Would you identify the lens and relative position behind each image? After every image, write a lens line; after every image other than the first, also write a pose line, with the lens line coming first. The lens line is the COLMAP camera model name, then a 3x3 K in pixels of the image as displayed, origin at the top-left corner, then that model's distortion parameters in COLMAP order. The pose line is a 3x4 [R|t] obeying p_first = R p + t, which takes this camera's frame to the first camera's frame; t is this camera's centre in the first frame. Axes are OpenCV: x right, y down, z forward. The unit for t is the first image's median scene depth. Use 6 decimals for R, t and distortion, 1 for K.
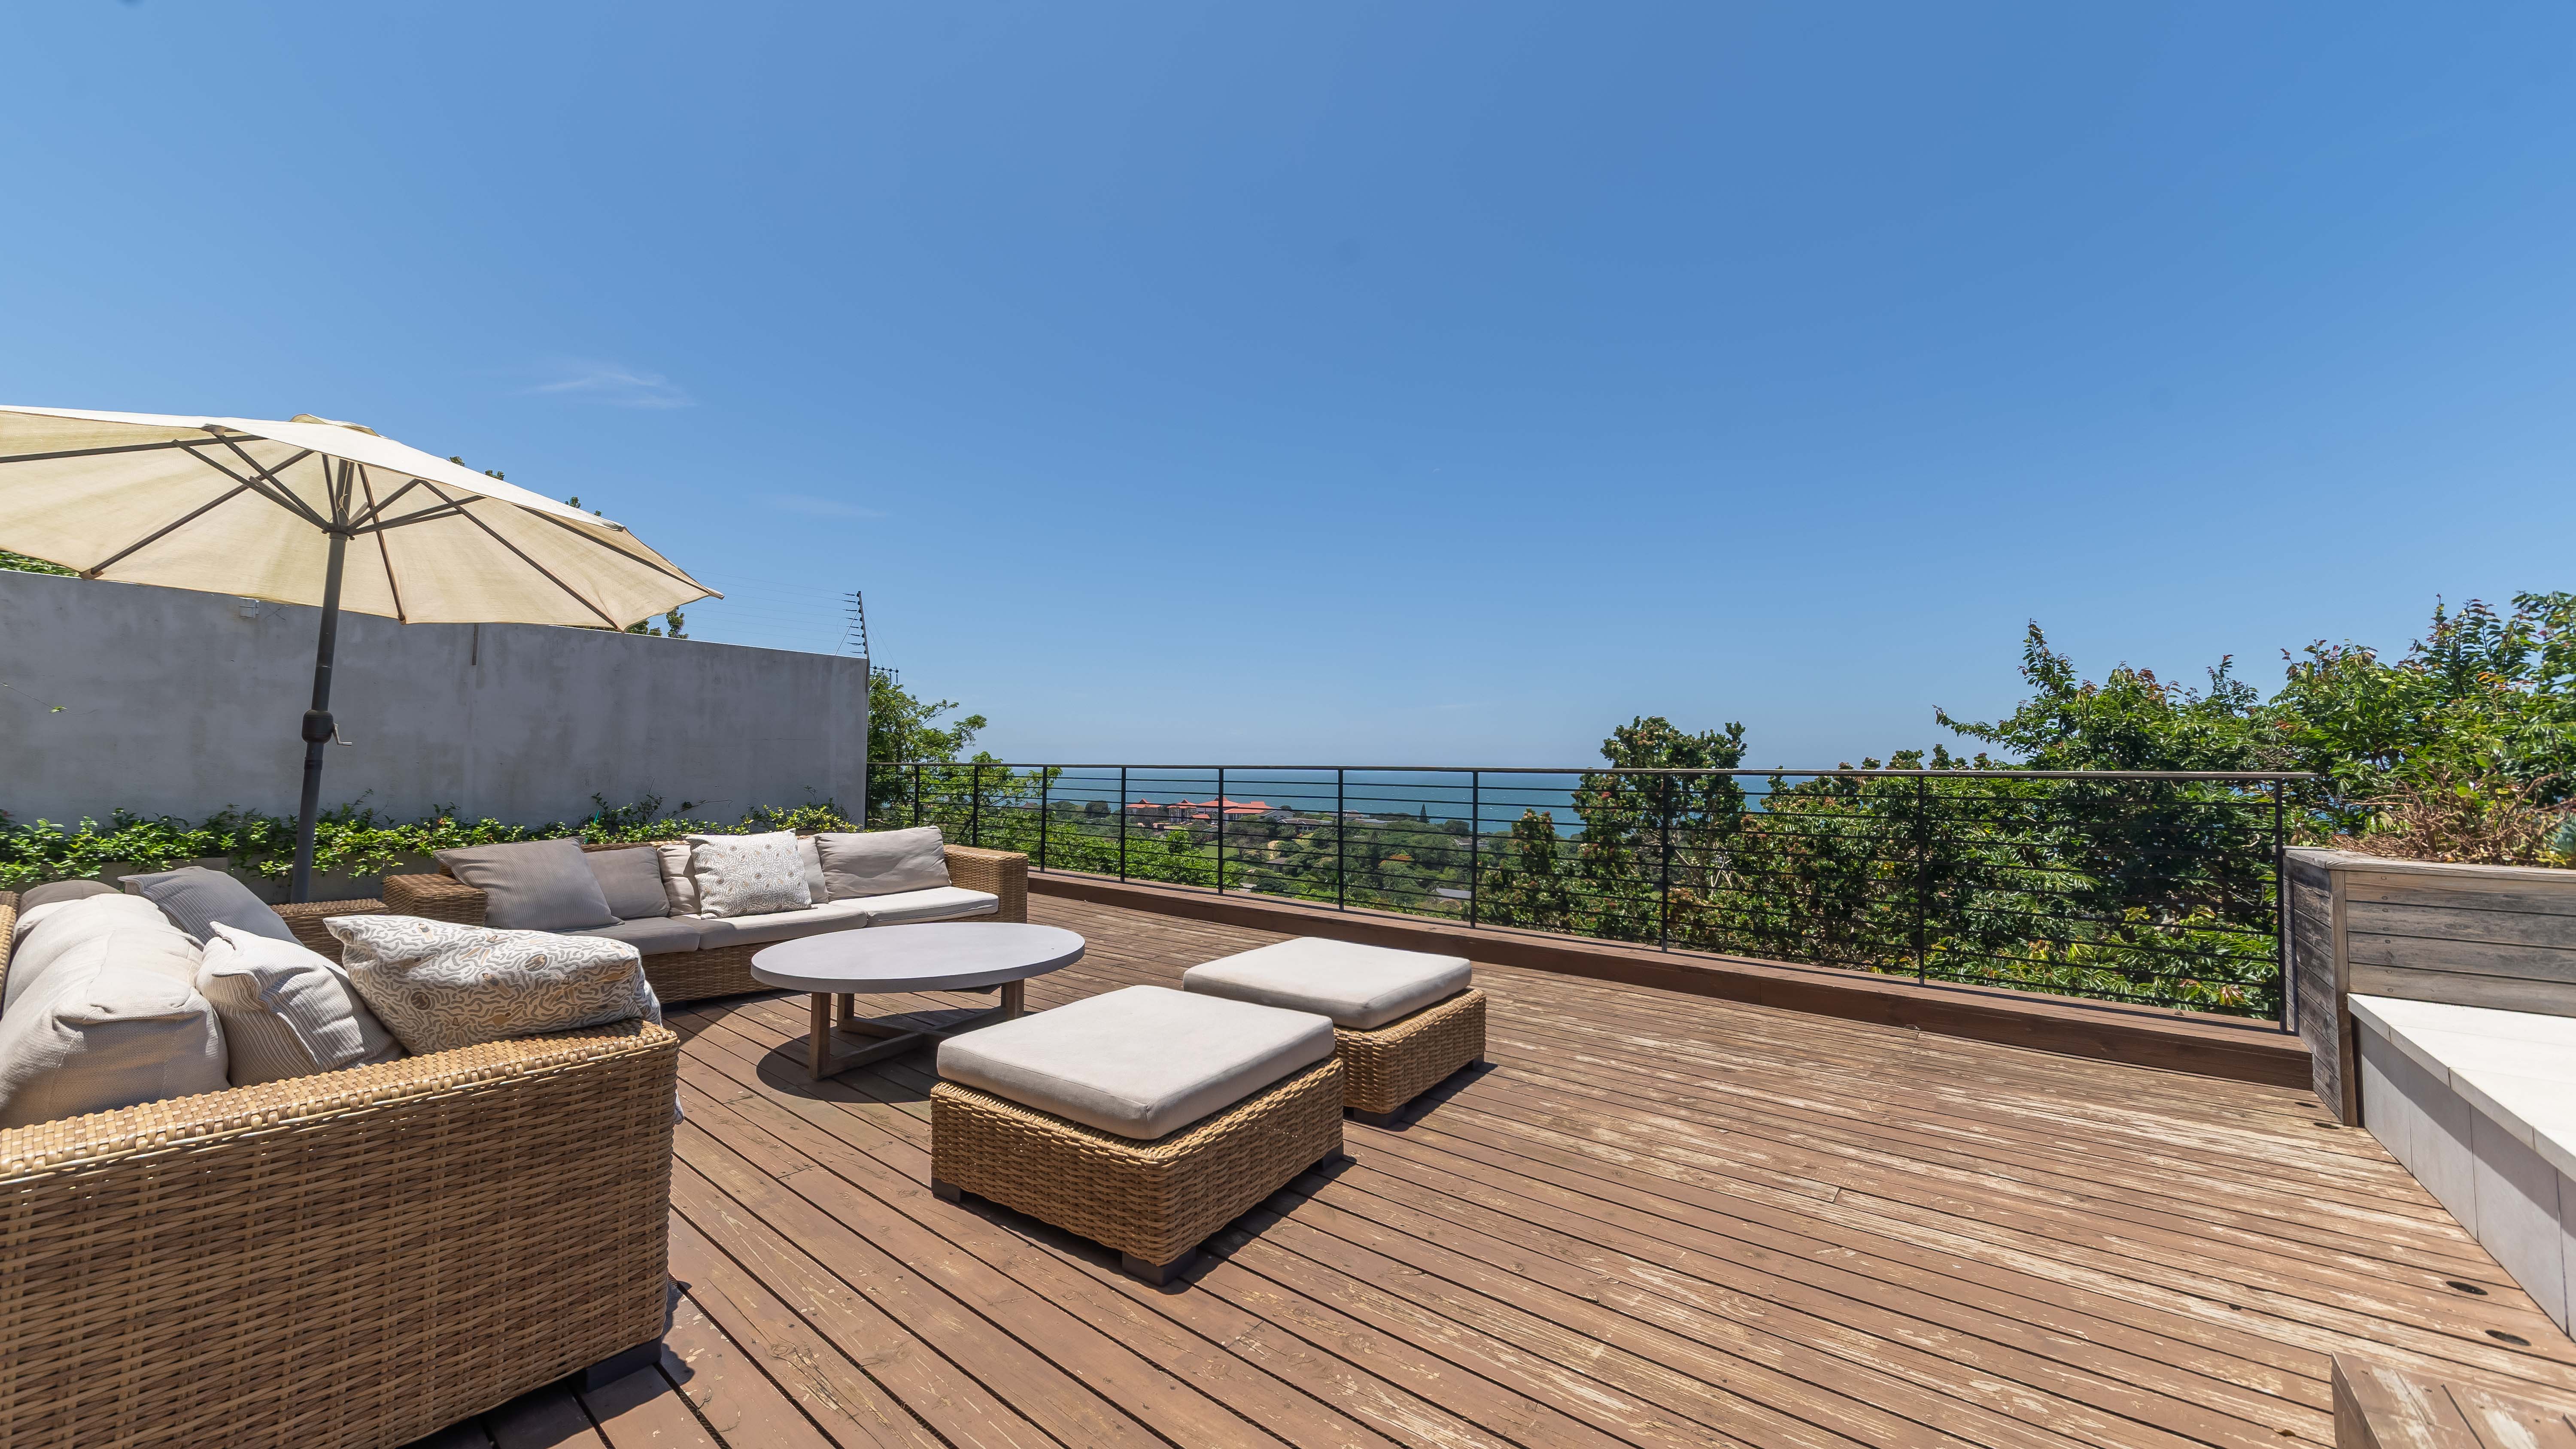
lens RADIAL K [[924.3, 0, 1268.0], [0, 924.3, 734.8], [0, 0, 1]] dist [0.002548, 0.000117]
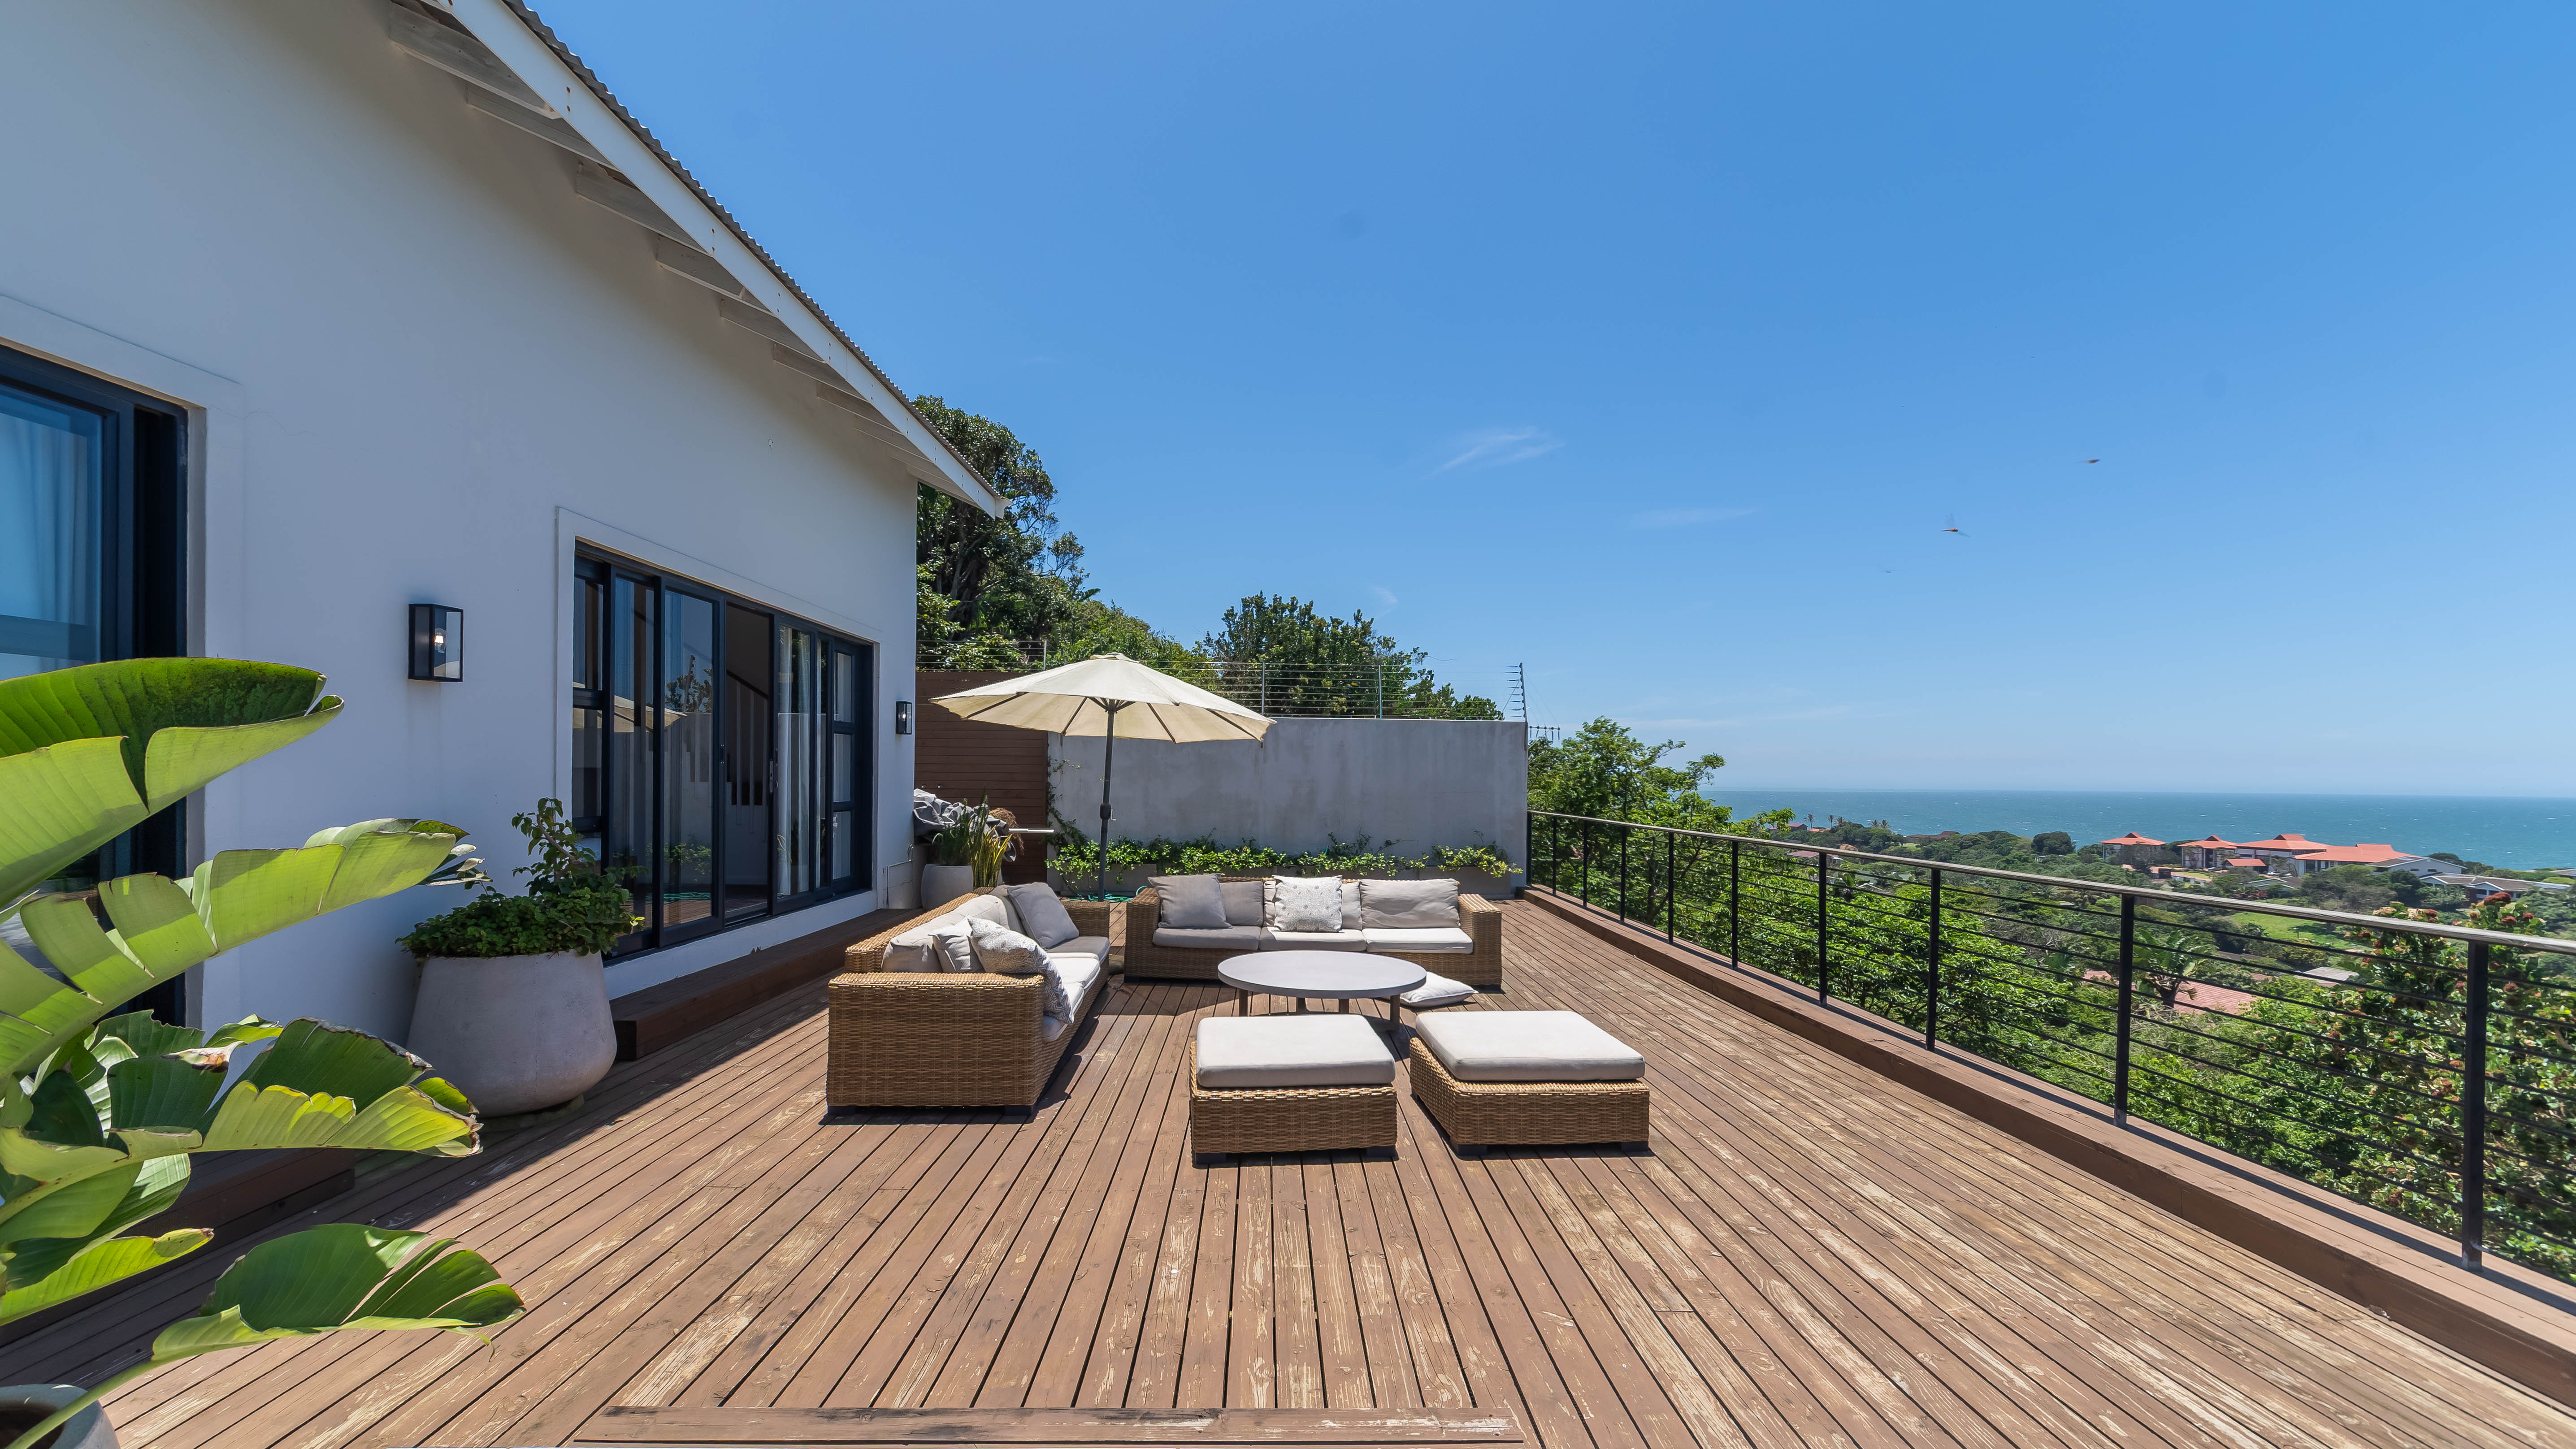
lens RADIAL K [[924.3, 0, 1268.0], [0, 924.3, 734.8], [0, 0, 1]] dist [0.002548, 0.000117]
pose [[0.661772, -0.038239, -0.748729, 0.557341], [0.019527, 0.999239, -0.033773, -0.079068], [0.749451, 0.007730, 0.662015, -0.049235]]
